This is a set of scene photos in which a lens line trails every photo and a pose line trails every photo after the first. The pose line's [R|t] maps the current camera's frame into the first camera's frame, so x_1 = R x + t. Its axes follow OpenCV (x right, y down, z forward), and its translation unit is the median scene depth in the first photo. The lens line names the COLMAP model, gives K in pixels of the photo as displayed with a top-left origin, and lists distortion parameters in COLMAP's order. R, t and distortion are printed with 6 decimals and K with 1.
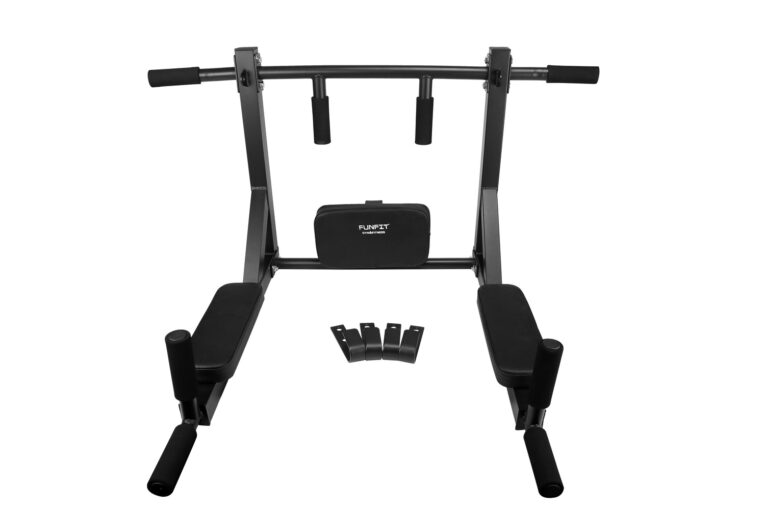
lens RADIAL K [[515.4, 0, 382.5], [0, 515.4, 255.0], [0, 0, 1]] dist [-0.057842, -0.000235]
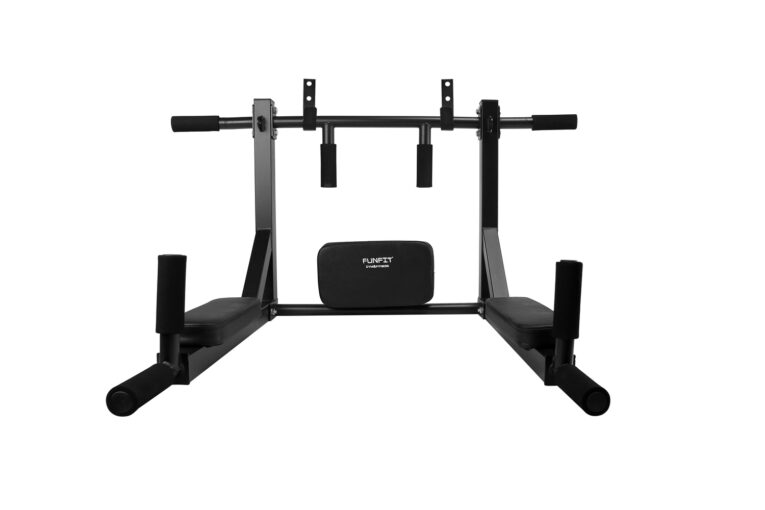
lens RADIAL K [[515.4, 0, 402.4], [0, 515.4, 258.1], [0, 0, 1]] dist [-0.041605, 0.000035]
pose [[0.998778, 0.000880, 0.049409, -0.019051], [0.018888, 0.917123, -0.398157, 0.353448], [-0.045665, 0.398604, 0.915986, 0.088681]]
